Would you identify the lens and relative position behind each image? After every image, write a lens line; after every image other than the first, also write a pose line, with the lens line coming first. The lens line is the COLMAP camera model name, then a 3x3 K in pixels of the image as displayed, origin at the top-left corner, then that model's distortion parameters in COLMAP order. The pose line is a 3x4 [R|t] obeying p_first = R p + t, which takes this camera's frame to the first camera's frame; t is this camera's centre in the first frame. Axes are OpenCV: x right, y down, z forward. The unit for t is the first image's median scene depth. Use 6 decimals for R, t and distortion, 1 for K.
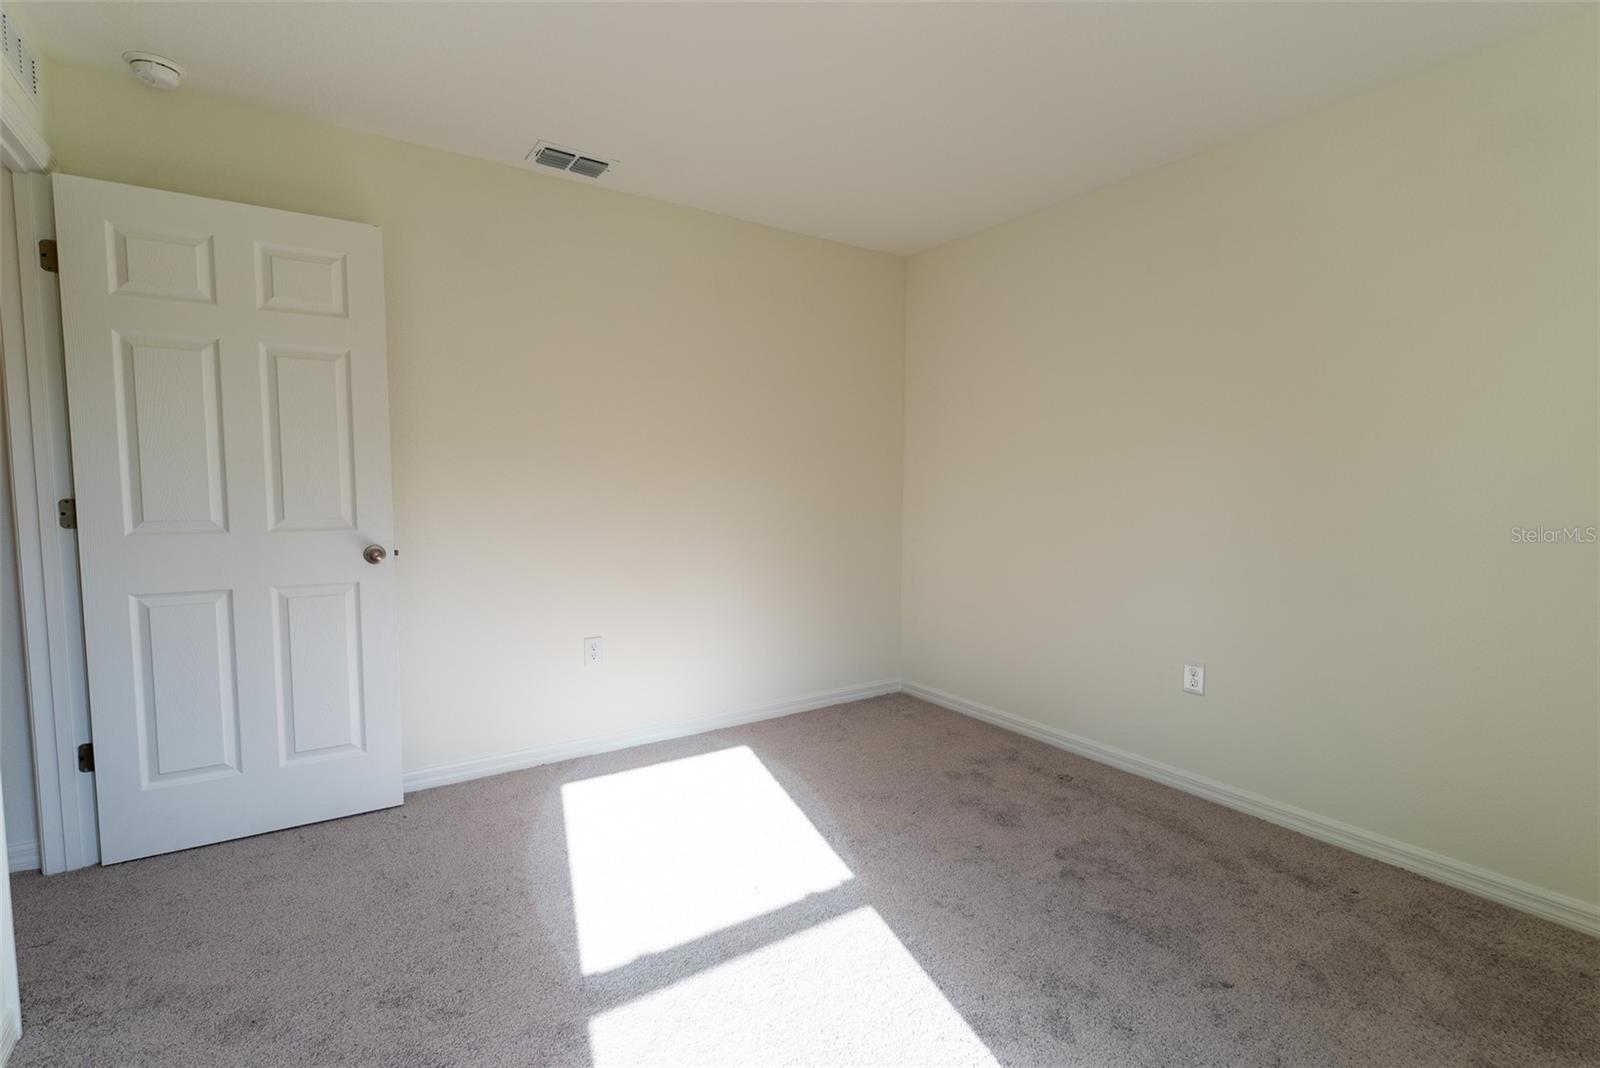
lens RADIAL K [[761.9, 0, 804.4], [0, 761.9, 539.5], [0, 0, 1]] dist [-0.000357, -0.000484]
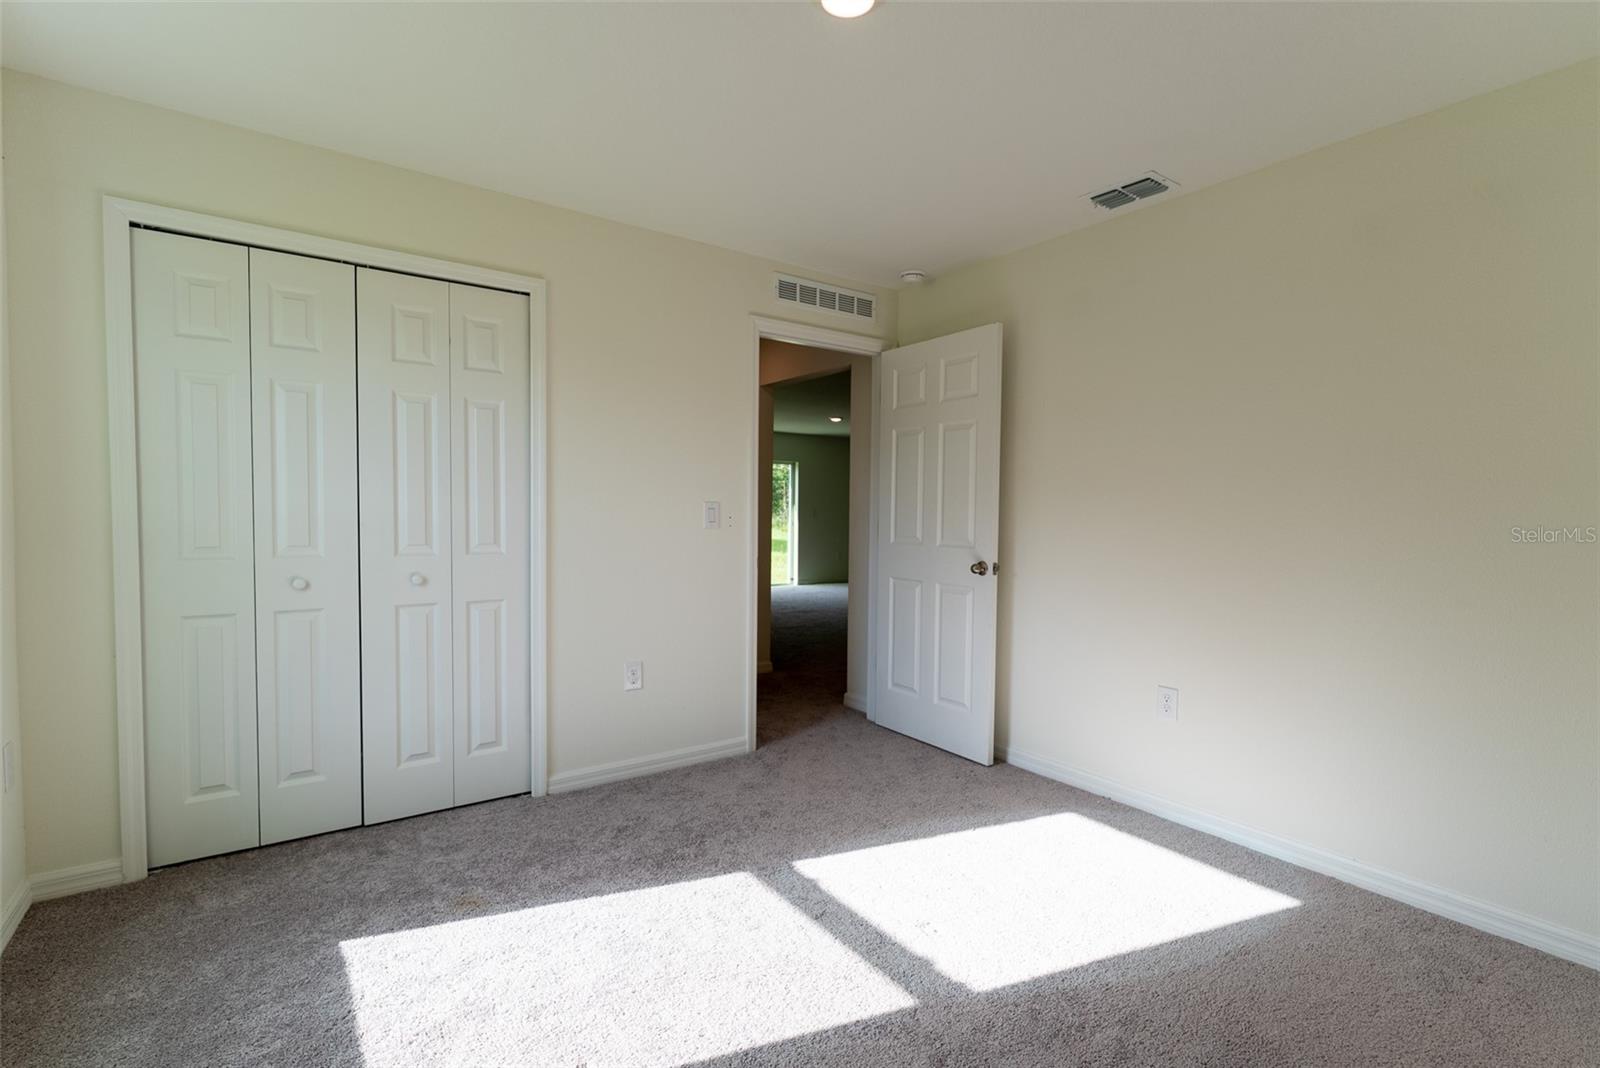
lens RADIAL K [[744.3, 0, 805.9], [0, 744.3, 541.4], [0, 0, 1]] dist [0.000858, -0.002389]
pose [[0.024418, 0.031680, -0.999200, 0.736559], [-0.095278, 0.995022, 0.029219, -0.036040], [0.995151, 0.094488, 0.027315, 0.661314]]
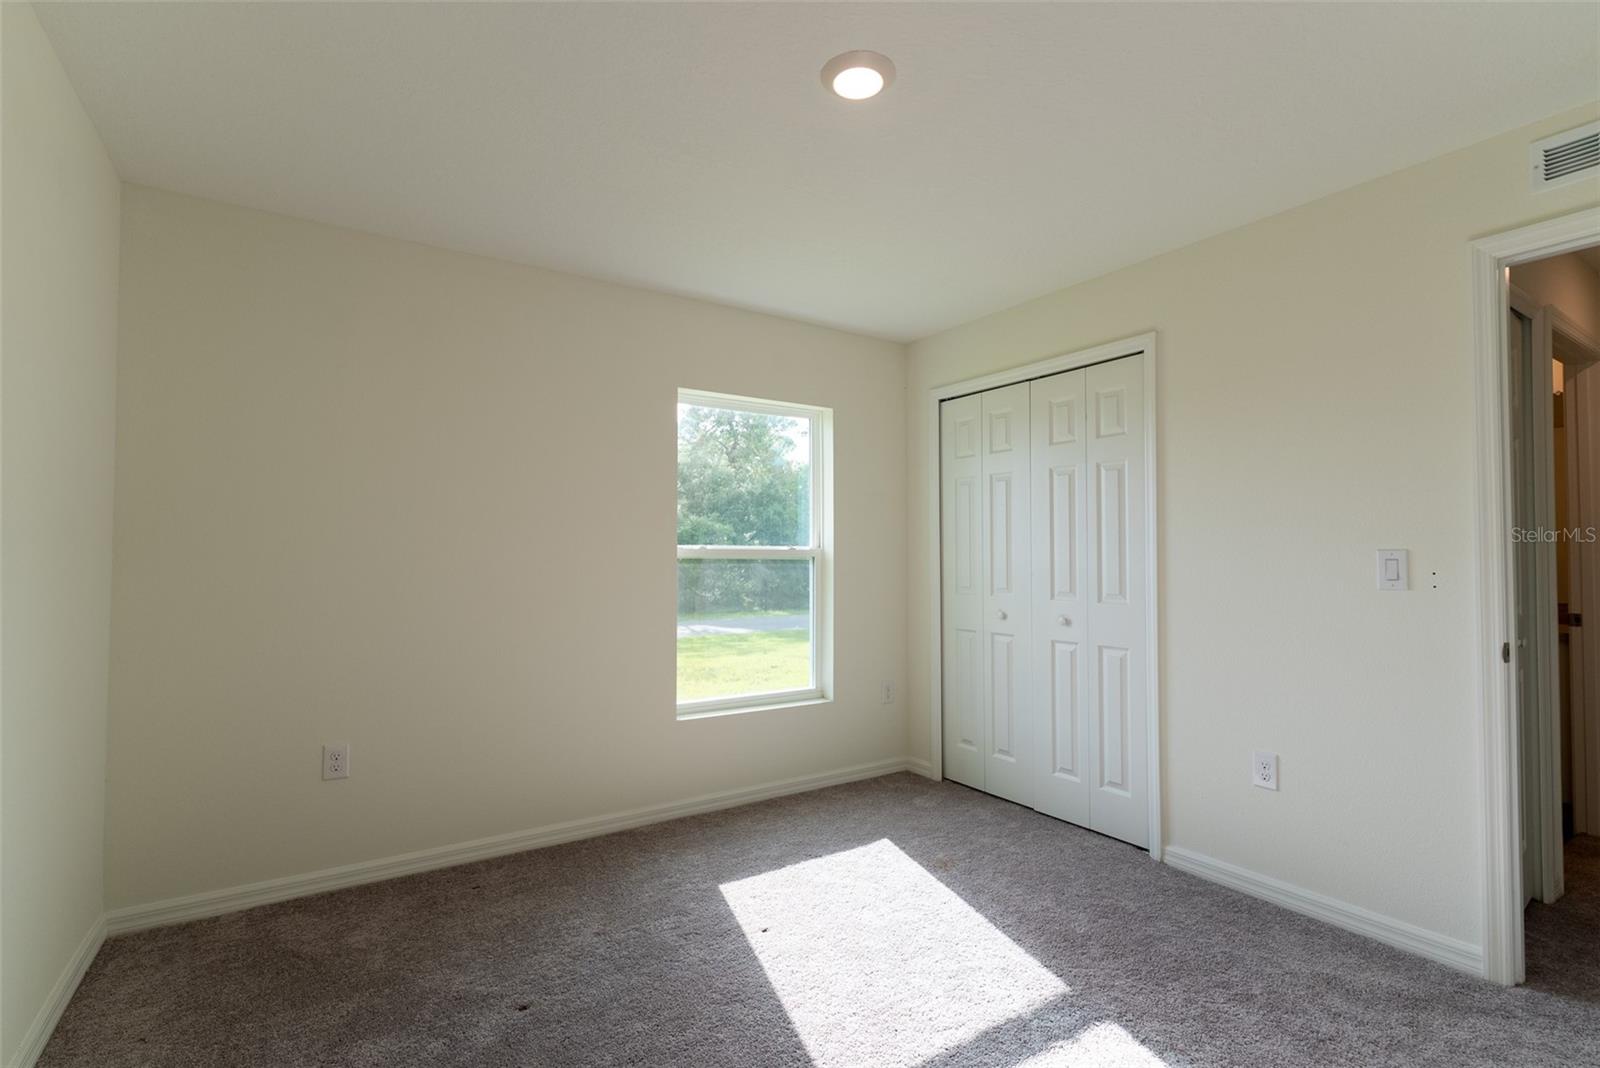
lens RADIAL K [[744.3, 0, 805.9], [0, 744.3, 541.4], [0, 0, 1]] dist [0.000858, -0.002389]
pose [[-0.999779, -0.009545, 0.018748, 0.074221], [-0.008335, 0.997940, 0.063615, -0.112417], [-0.019317, 0.063445, -0.997798, 1.428032]]
